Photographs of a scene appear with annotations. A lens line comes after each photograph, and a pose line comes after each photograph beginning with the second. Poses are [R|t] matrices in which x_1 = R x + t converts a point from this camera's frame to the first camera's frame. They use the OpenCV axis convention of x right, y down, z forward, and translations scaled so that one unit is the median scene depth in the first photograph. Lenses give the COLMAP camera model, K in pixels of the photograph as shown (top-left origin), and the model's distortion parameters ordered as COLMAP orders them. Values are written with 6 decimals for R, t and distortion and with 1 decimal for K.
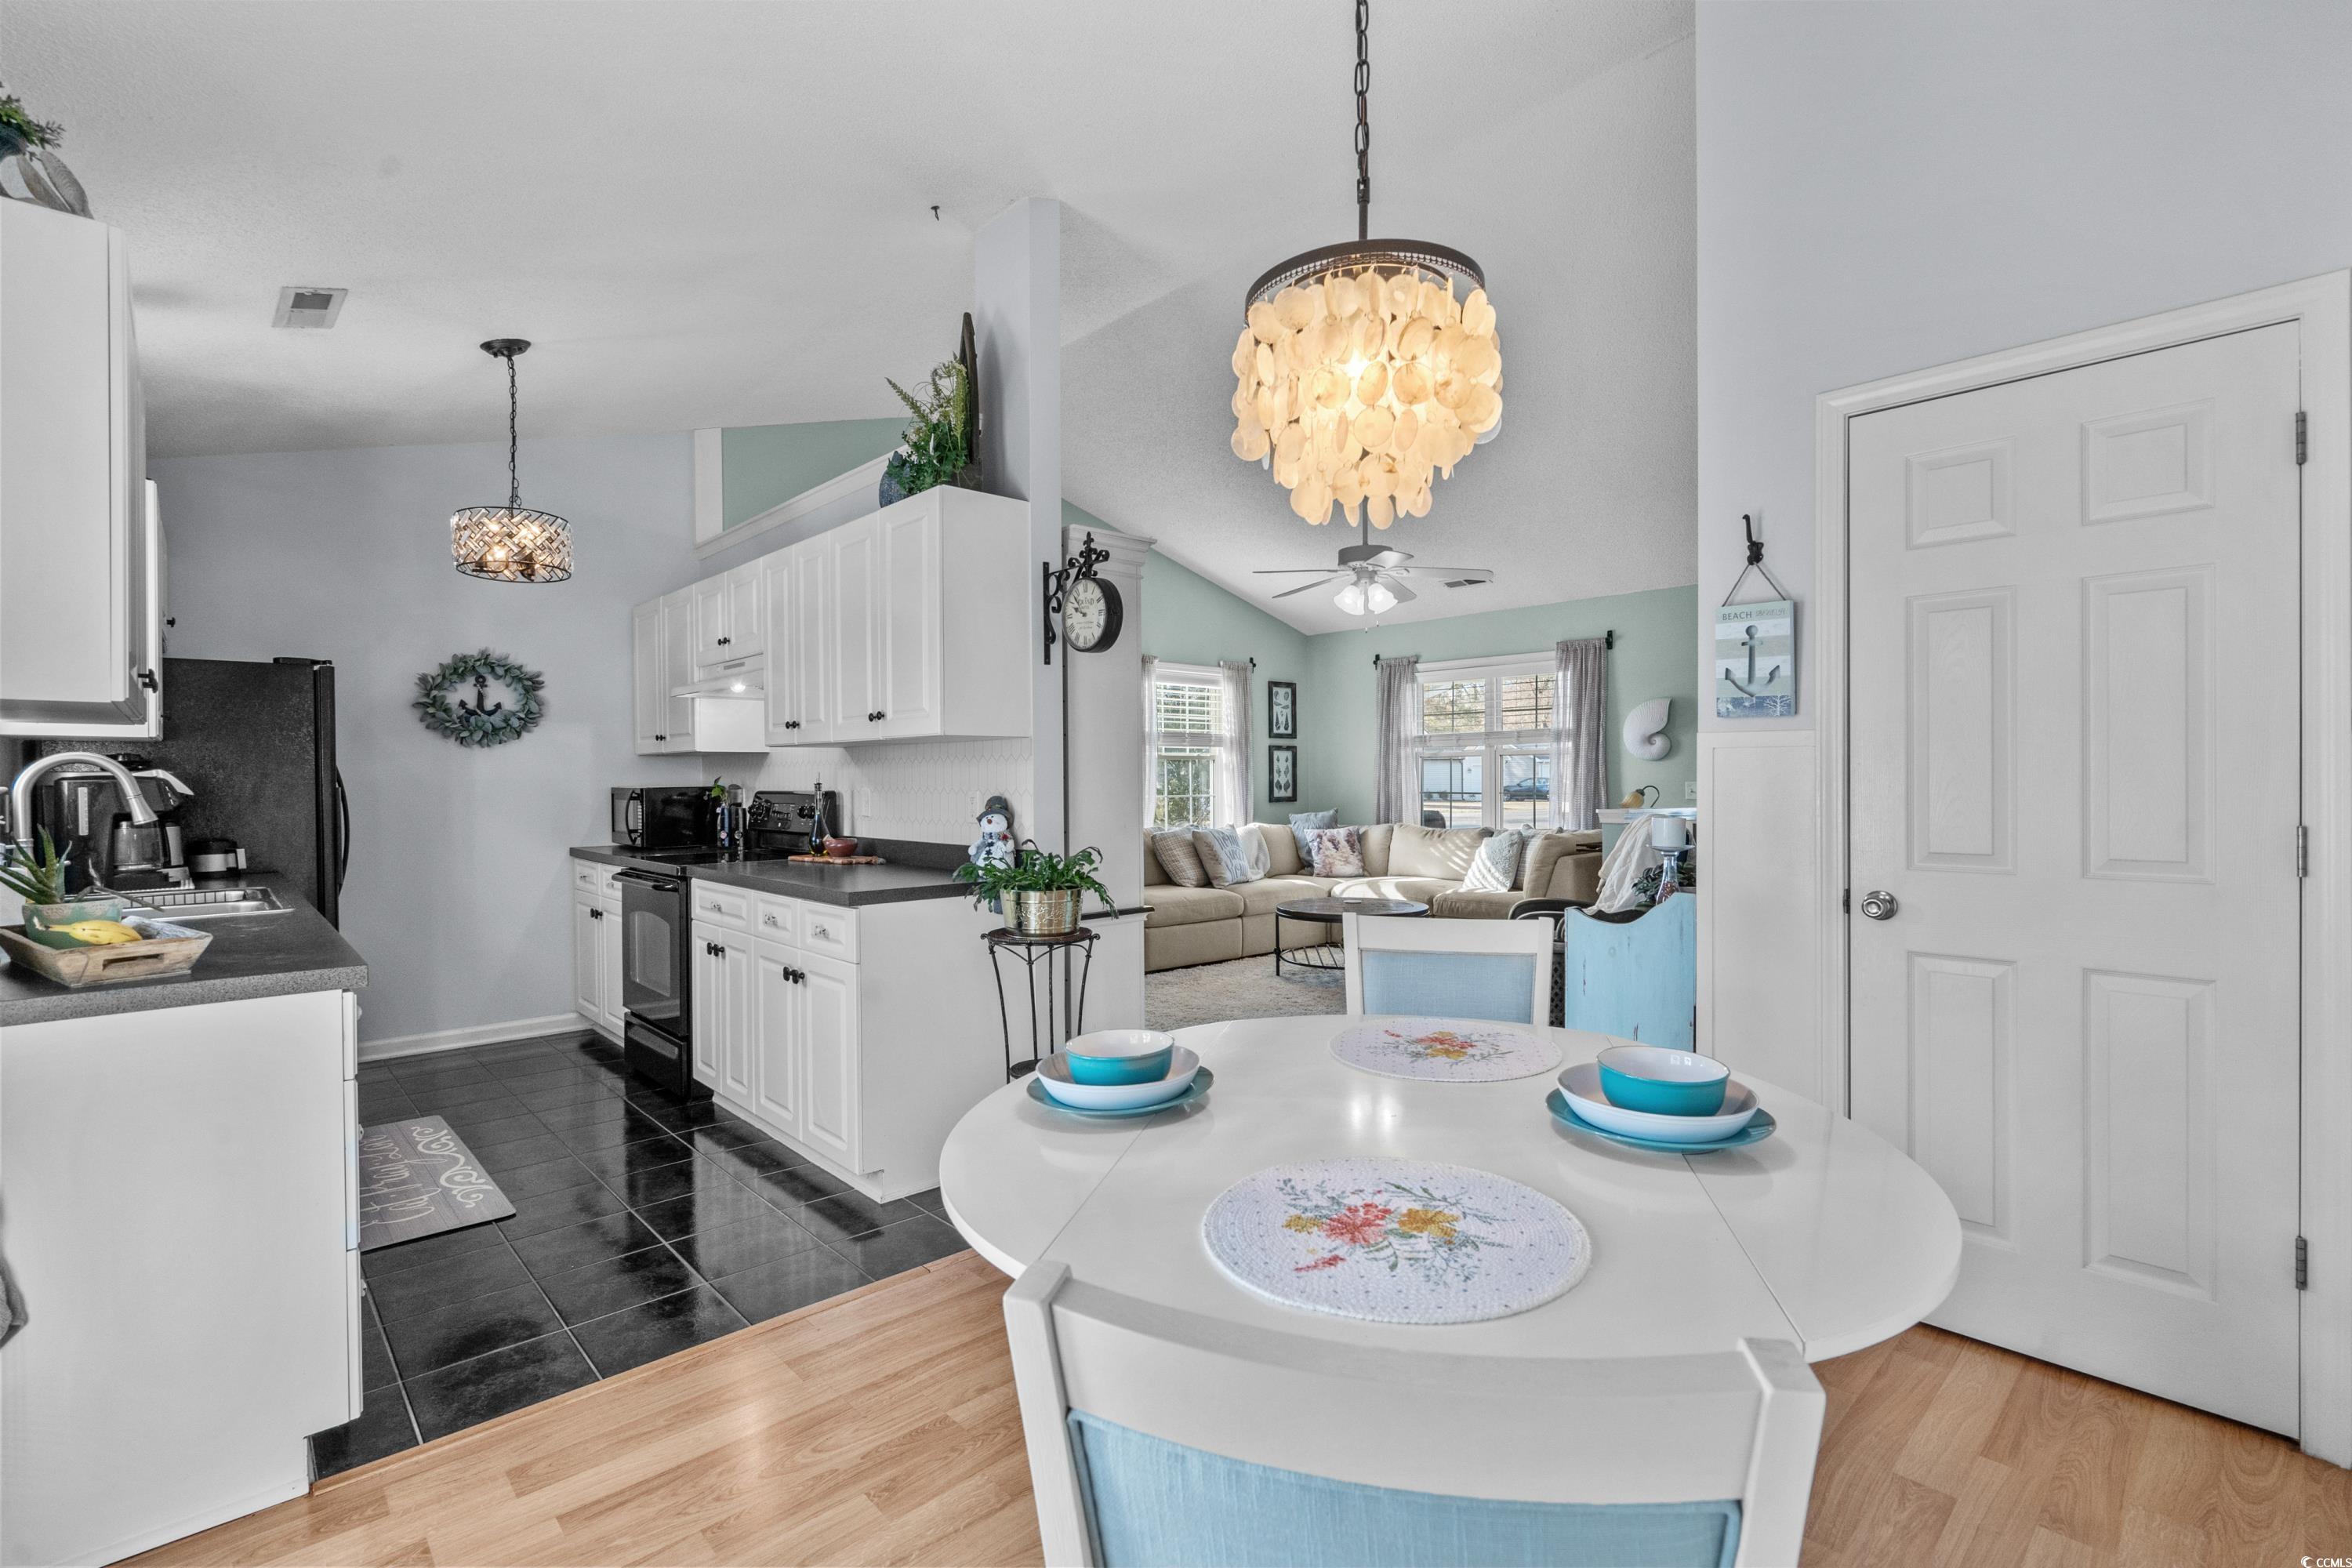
lens RADIAL K [[1063.5, 0, 1167.1], [0, 1063.5, 788.3], [0, 0, 1]] dist [-0.025997, 0.004036]
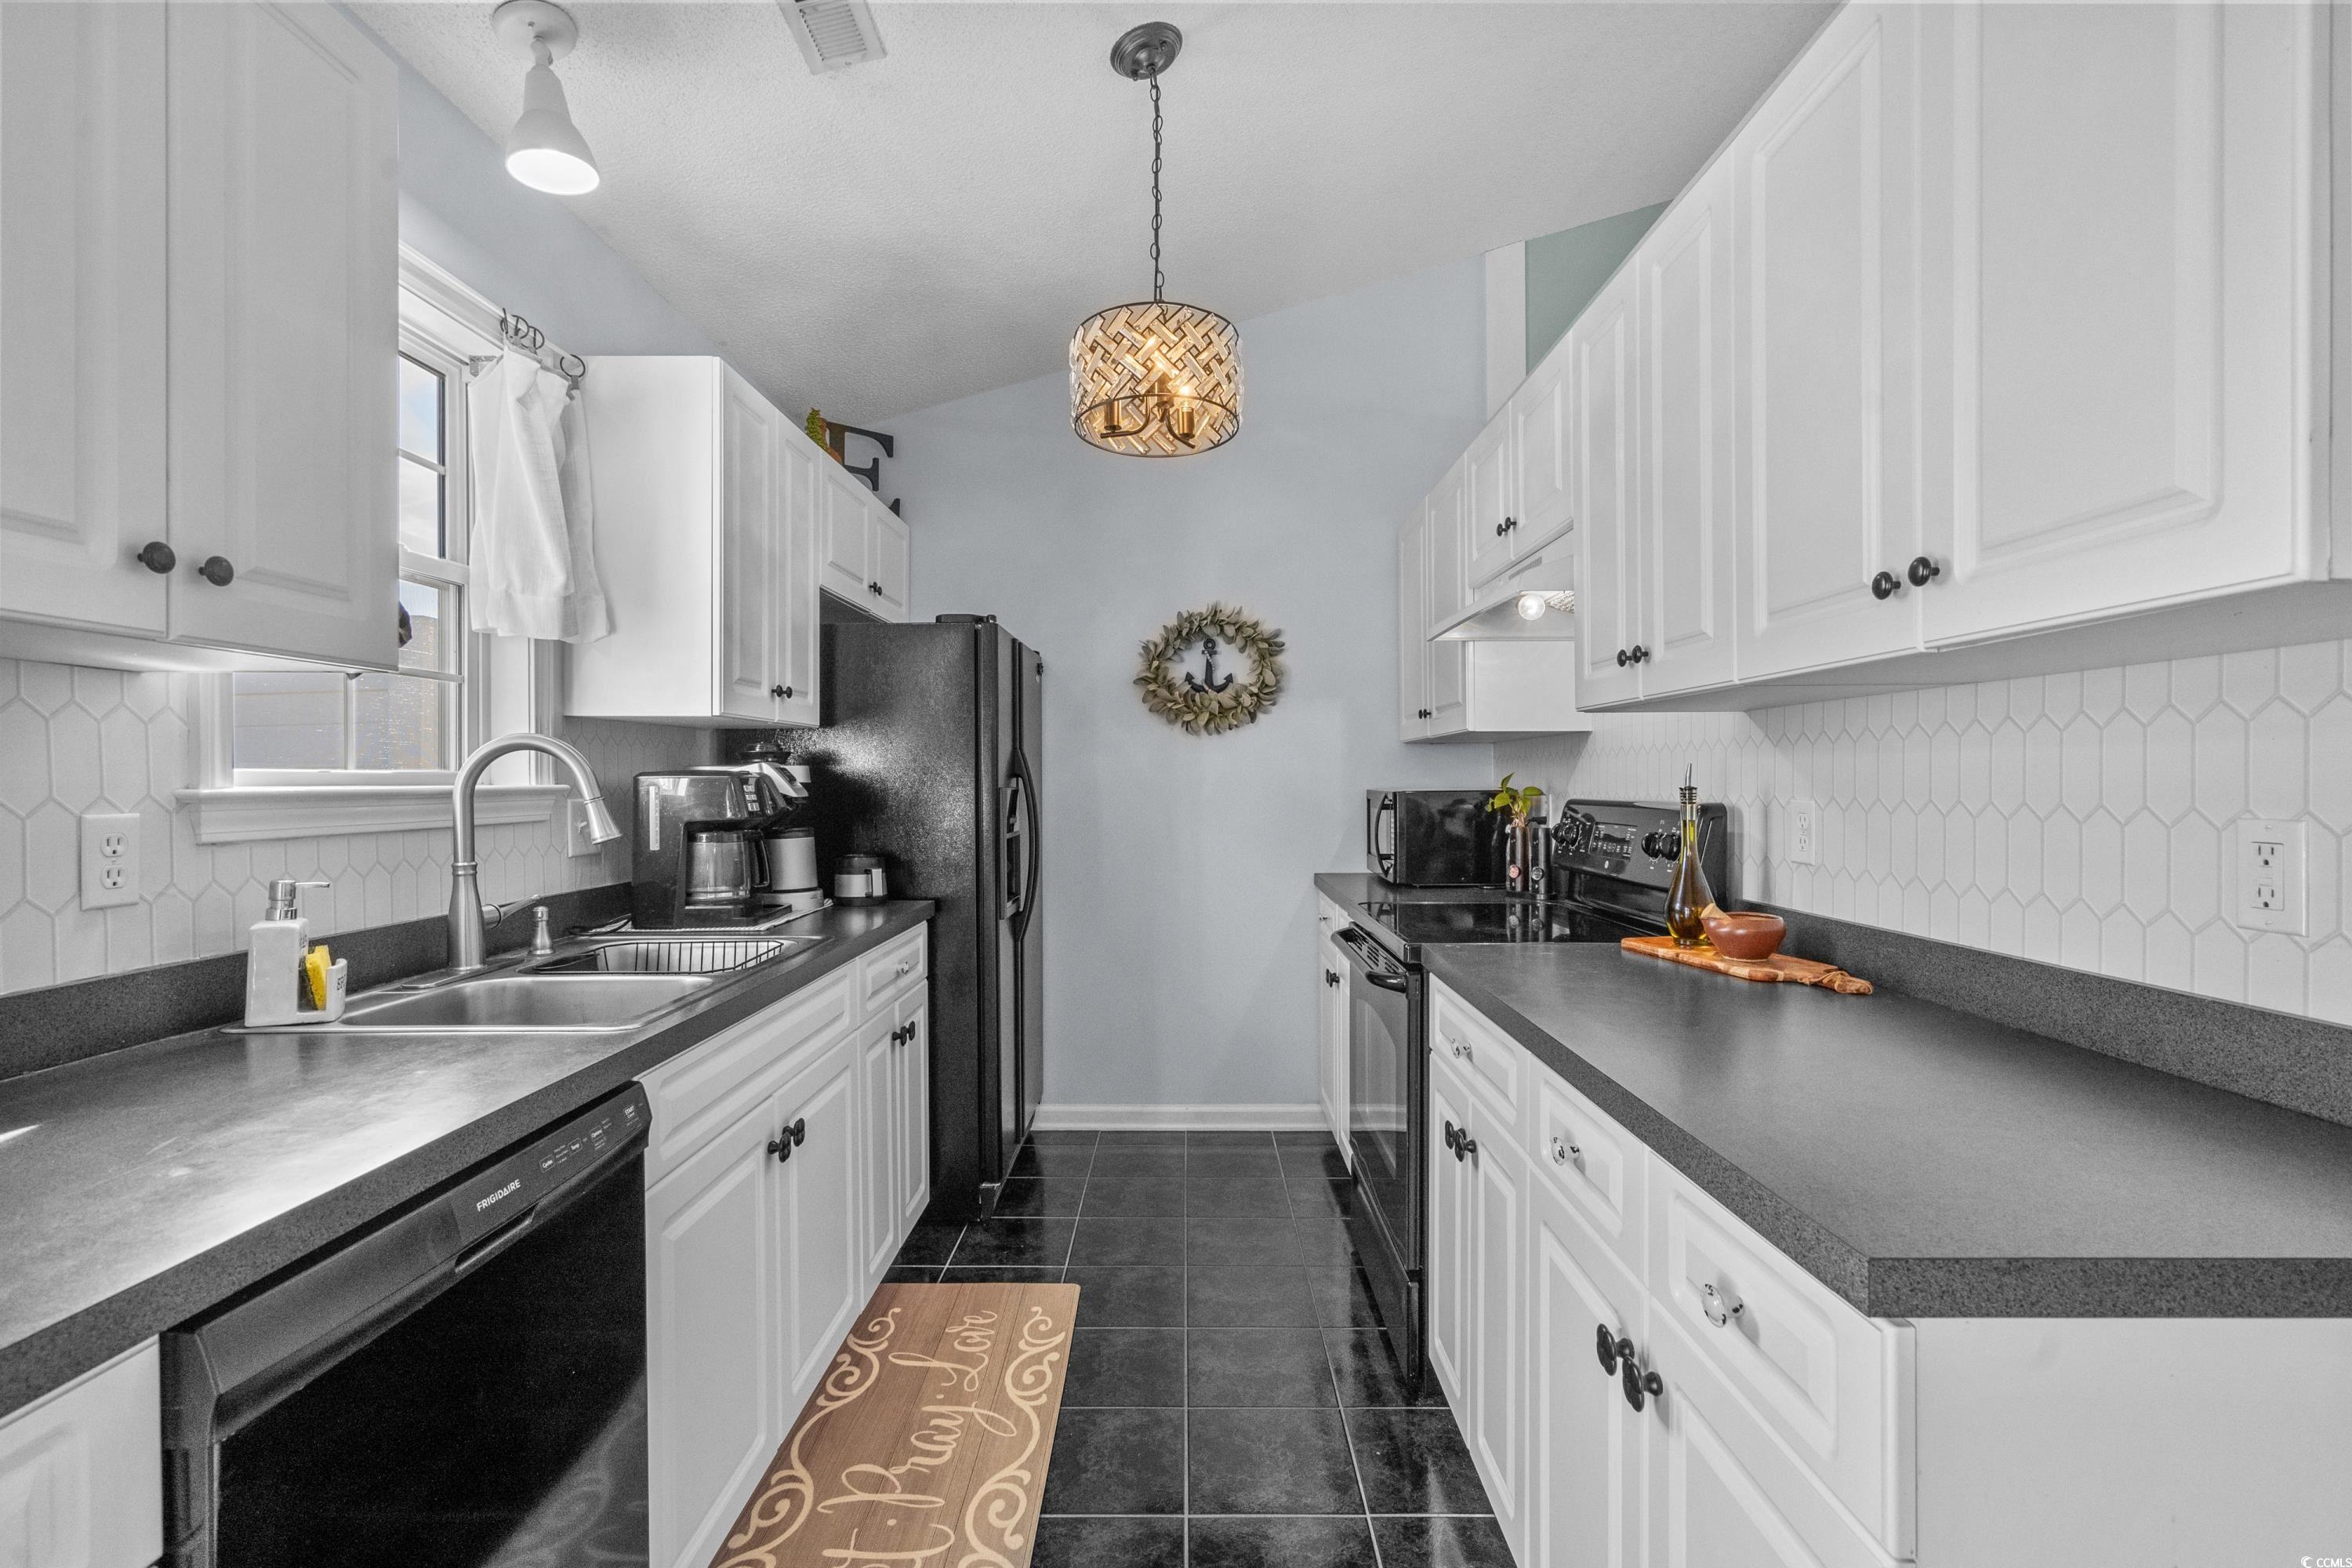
lens RADIAL K [[1063.5, 0, 1227.7], [0, 1063.5, 790.4], [0, 0, 1]] dist [-0.025997, 0.004036]
pose [[0.763675, 0.009031, -0.645537, -0.157830], [-0.008259, 0.999957, 0.004220, -0.002907], [0.645548, 0.002109, 0.763717, 0.442927]]
